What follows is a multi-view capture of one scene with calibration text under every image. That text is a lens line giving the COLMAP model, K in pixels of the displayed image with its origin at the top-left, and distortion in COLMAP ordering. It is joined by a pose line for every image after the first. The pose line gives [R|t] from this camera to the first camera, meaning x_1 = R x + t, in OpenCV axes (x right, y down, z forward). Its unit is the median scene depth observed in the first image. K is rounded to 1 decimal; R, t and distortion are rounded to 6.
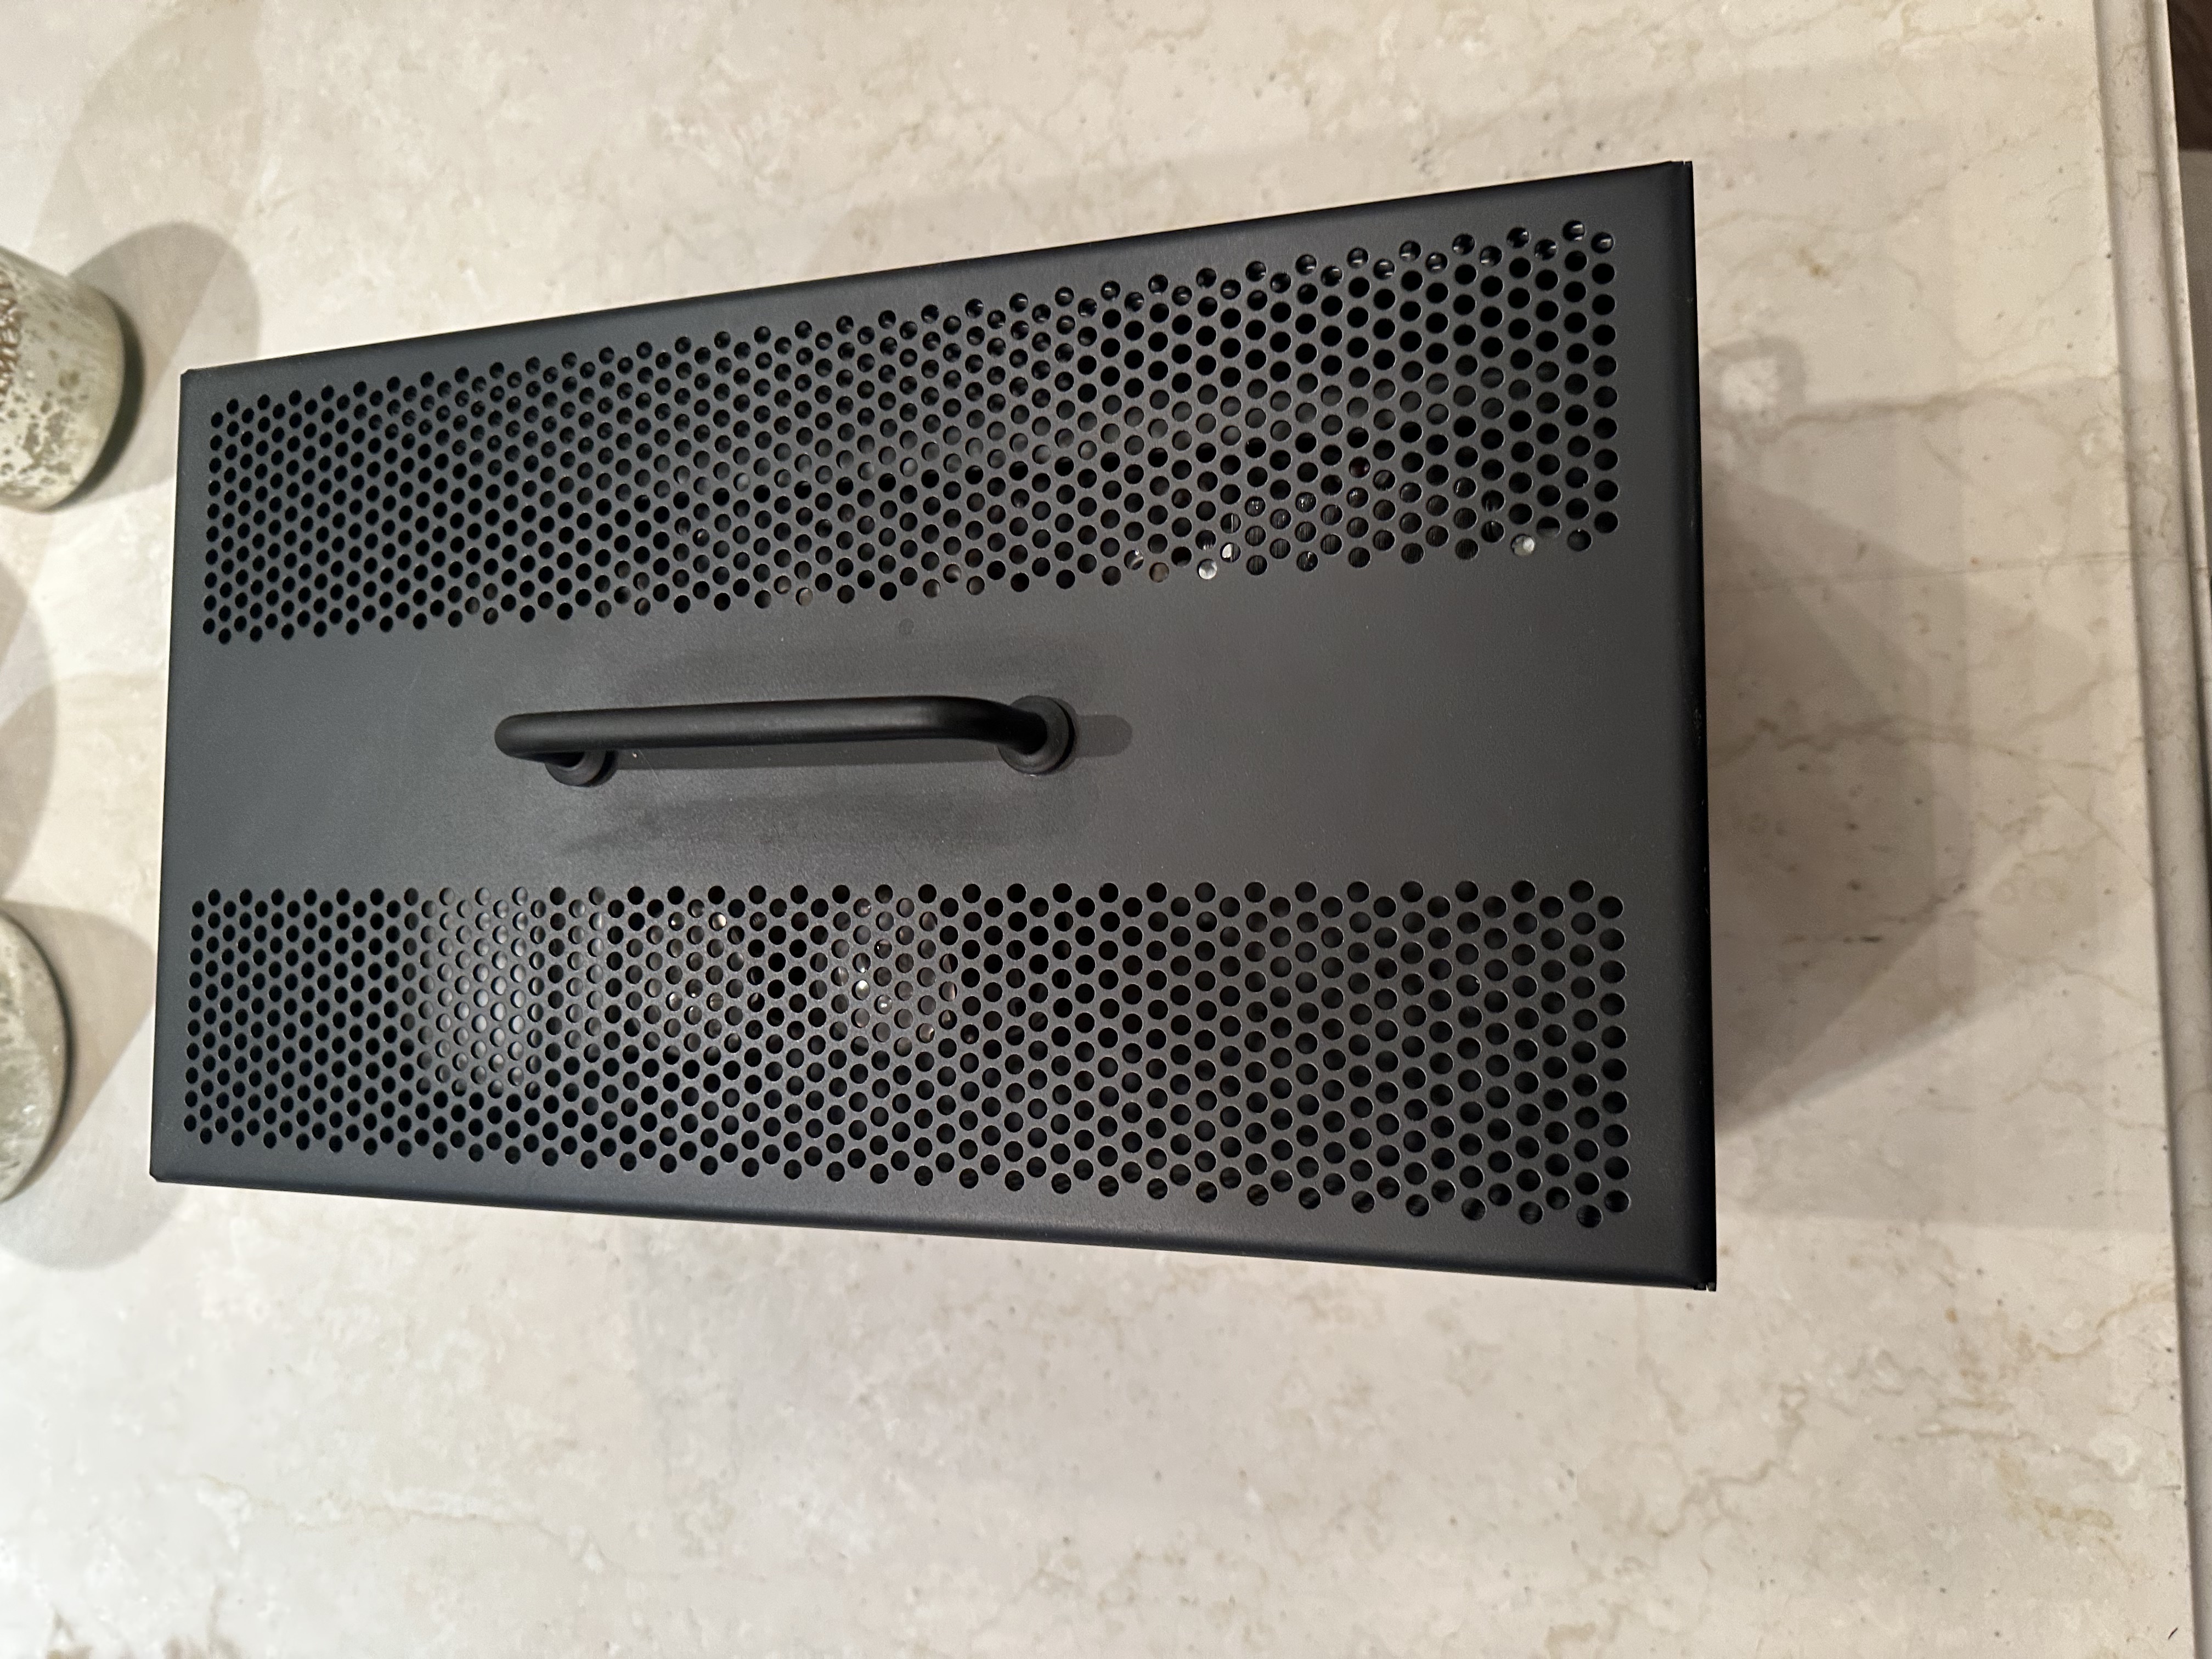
lens RADIAL K [[1610.8, 0, 1112.1], [0, 1610.8, 831.3], [0, 0, 1]] dist [-0.022462, 0.001302]
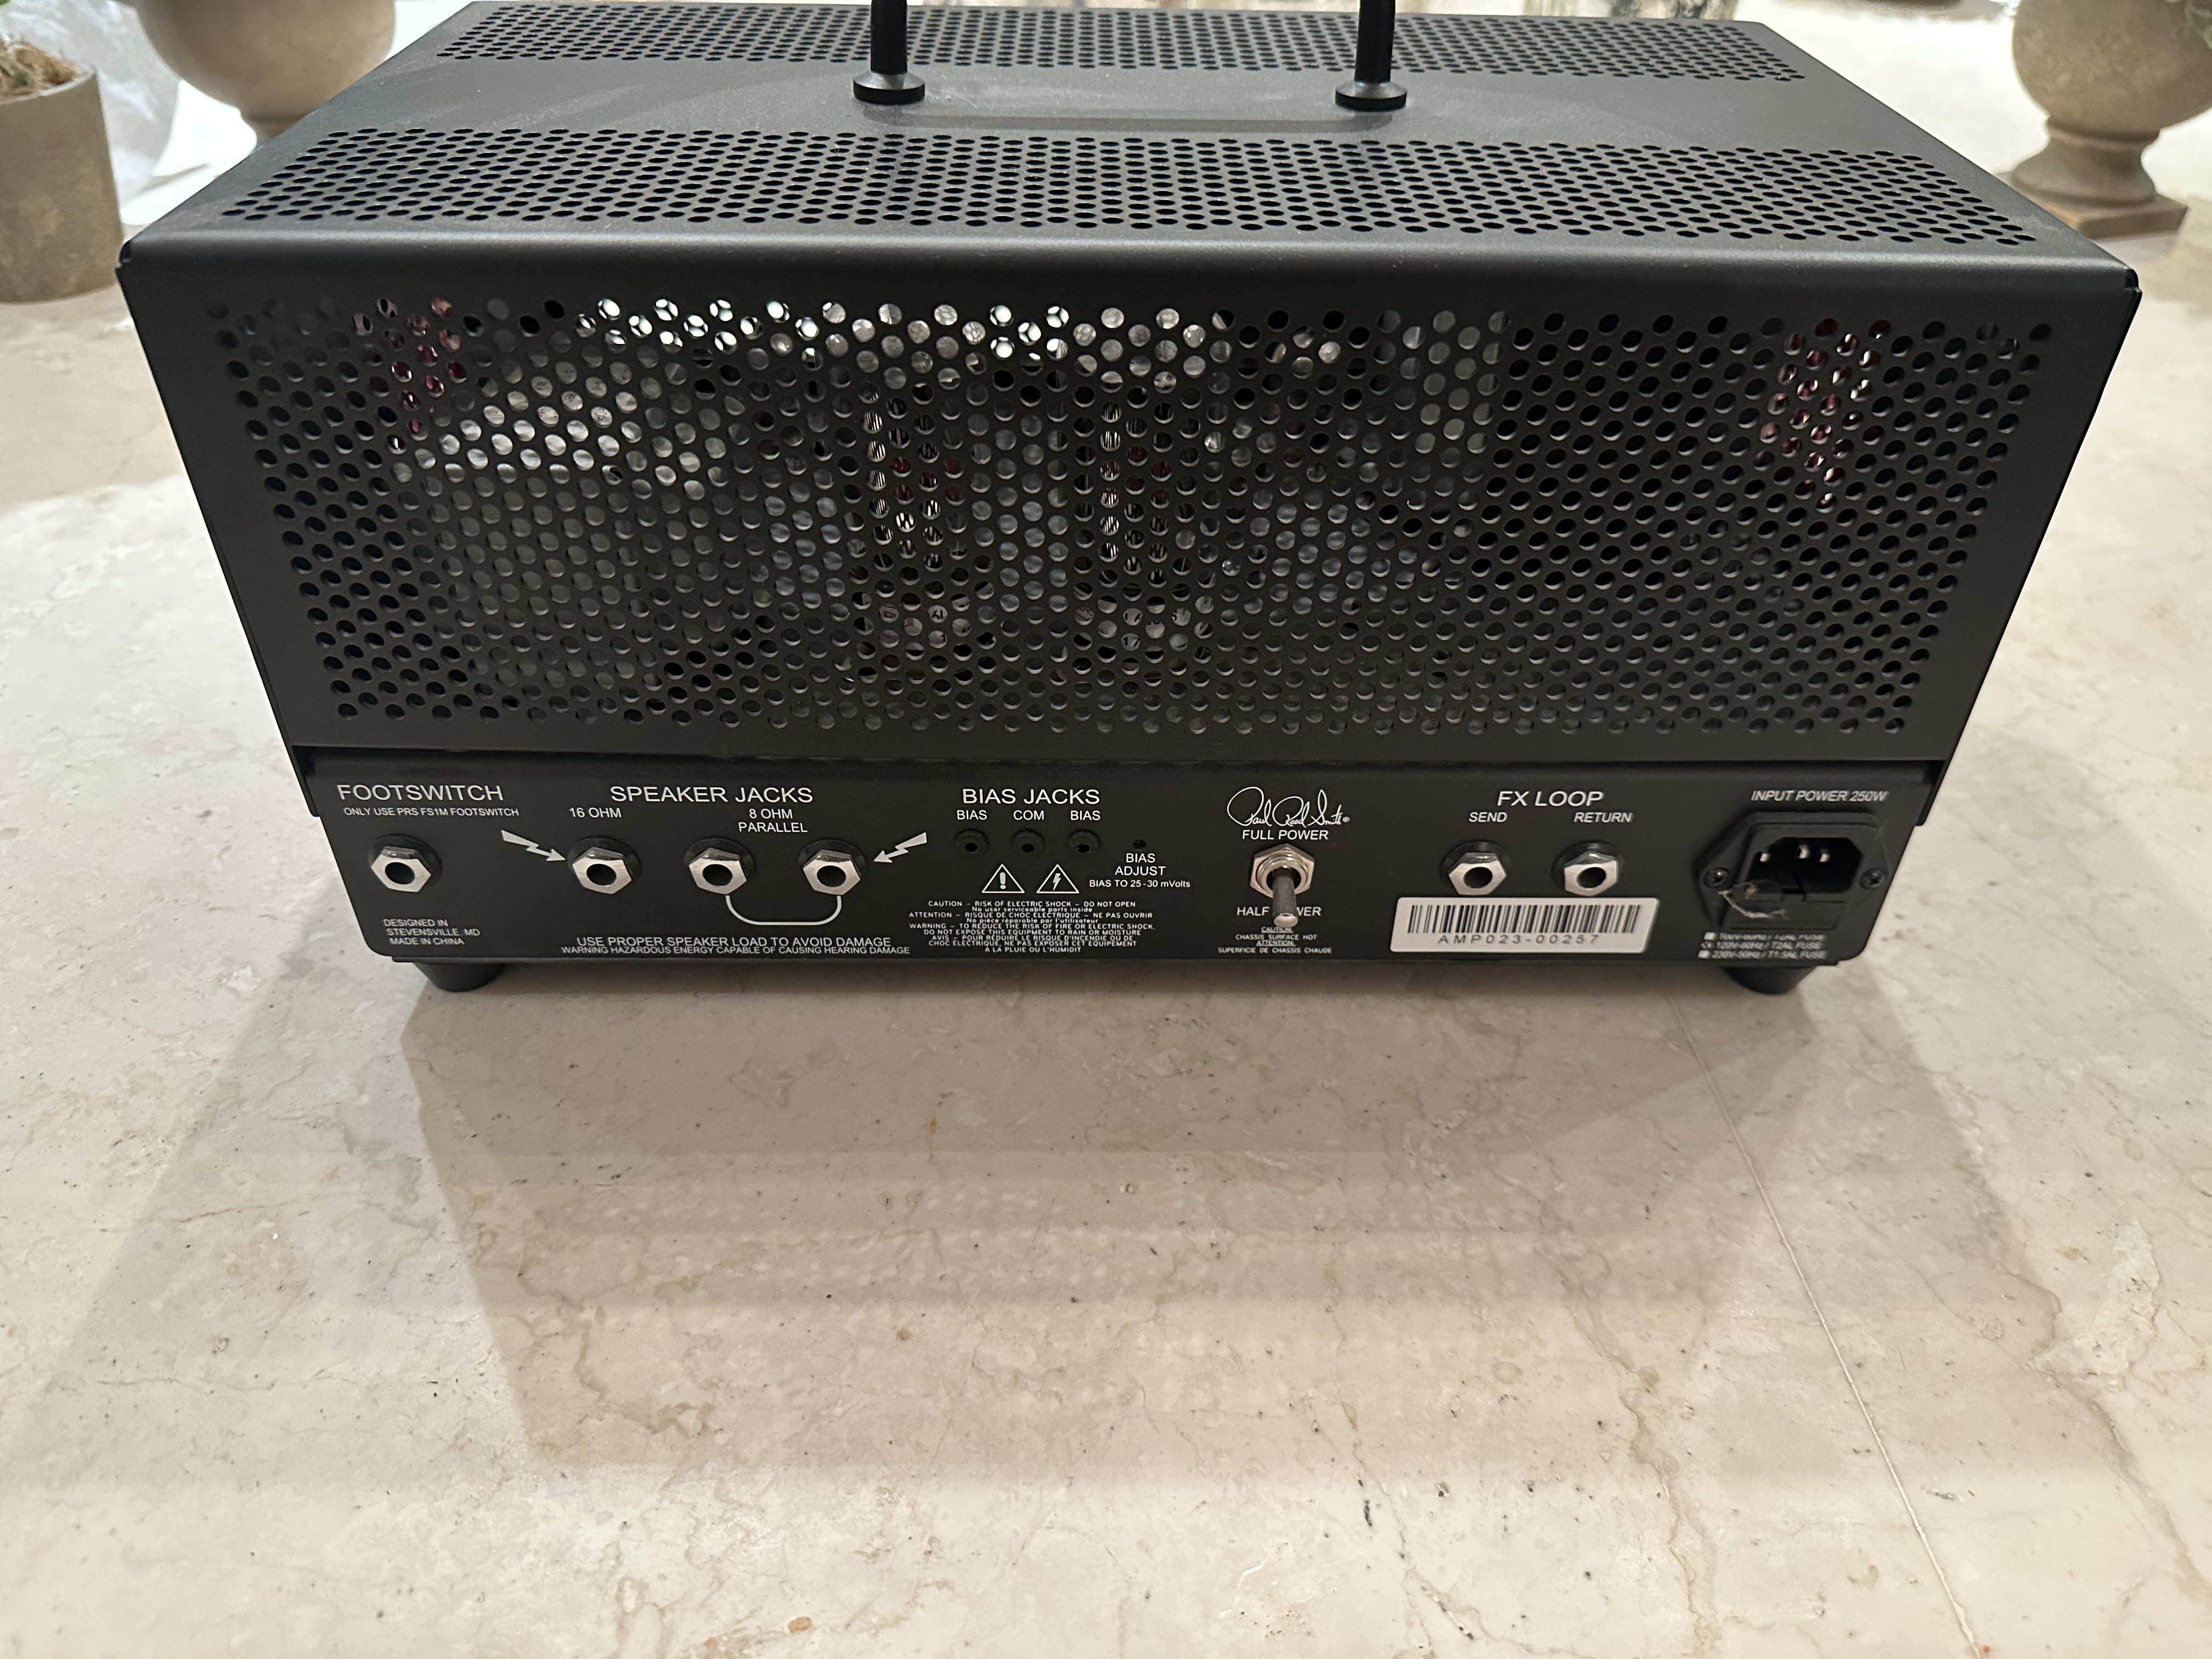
lens RADIAL K [[1610.8, 0, 1112.1], [0, 1610.8, 831.3], [0, 0, 1]] dist [-0.022462, 0.001302]
pose [[0.029393, 0.836937, -0.546510, 0.583383], [-0.998973, 0.043452, 0.012815, 0.148882], [0.034472, 0.545572, 0.837355, 0.278503]]
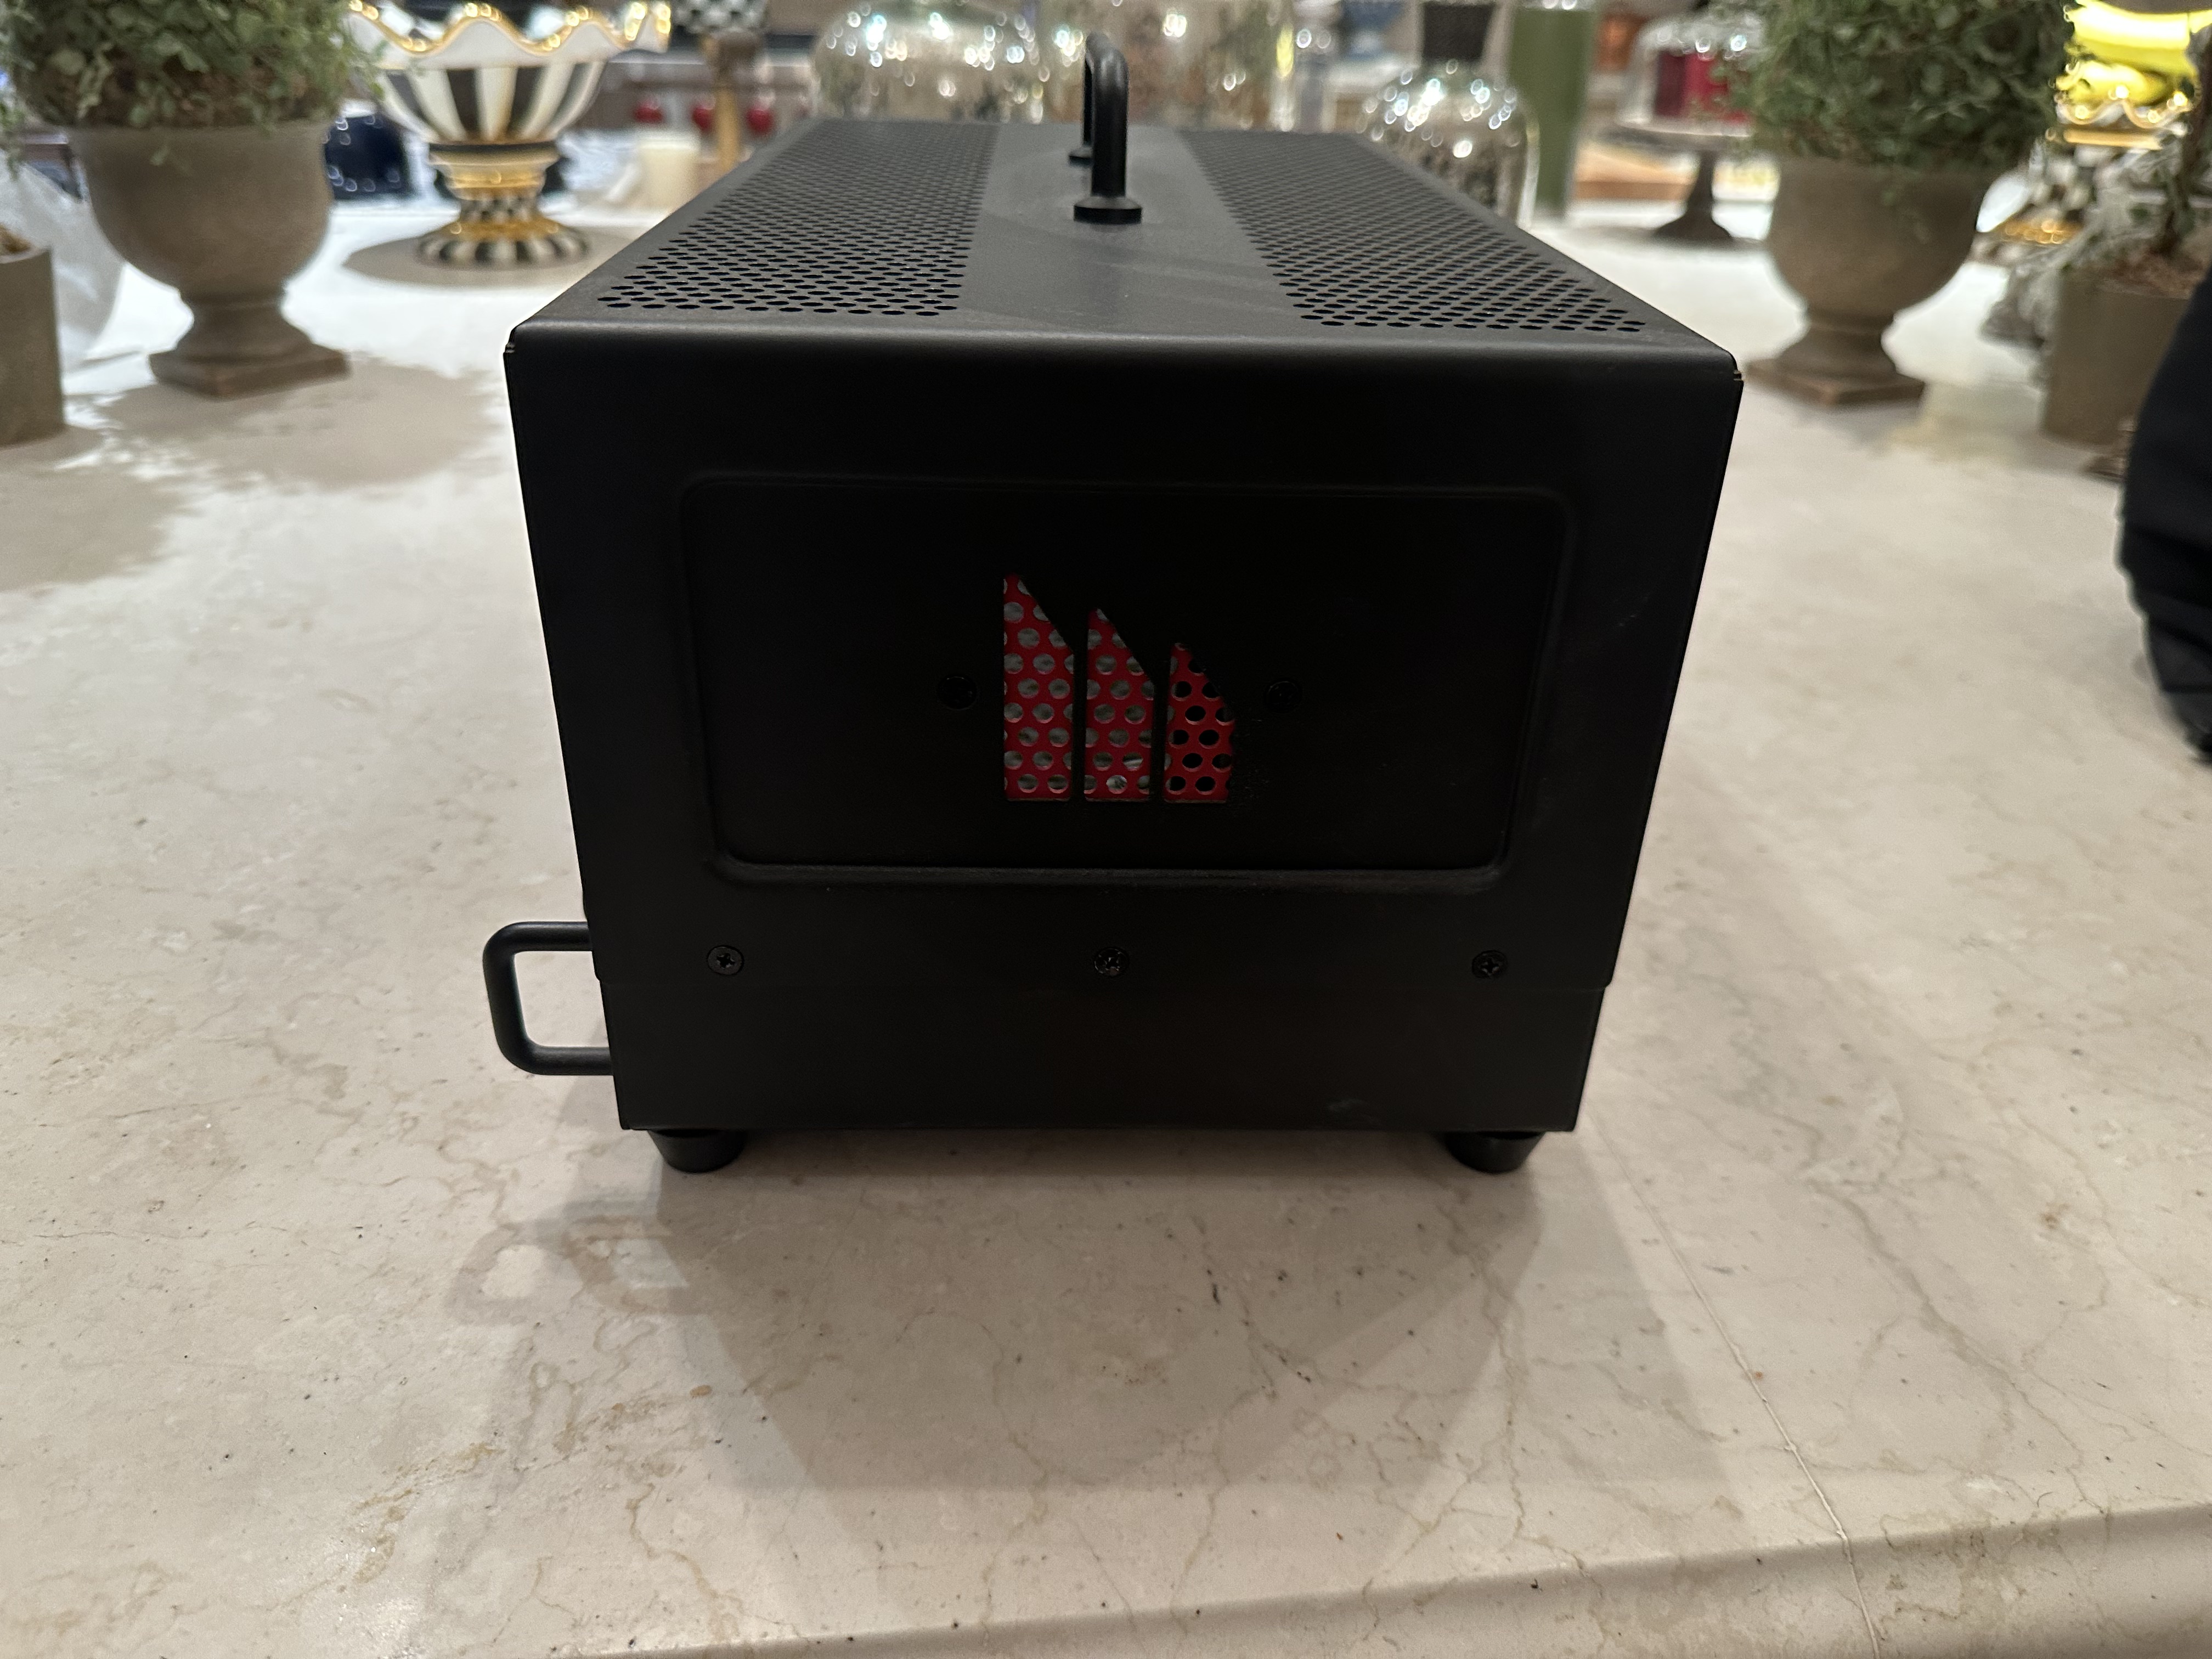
lens RADIAL K [[1617.9, 0, 1106.0], [0, 1617.9, 829.5], [0, 0, 1]] dist [-0.028992, 0.004938]
pose [[0.085548, 0.738195, -0.669141, 0.790289], [-0.996331, 0.061869, -0.059125, 0.145464], [-0.002246, 0.671744, 0.740780, 0.295172]]
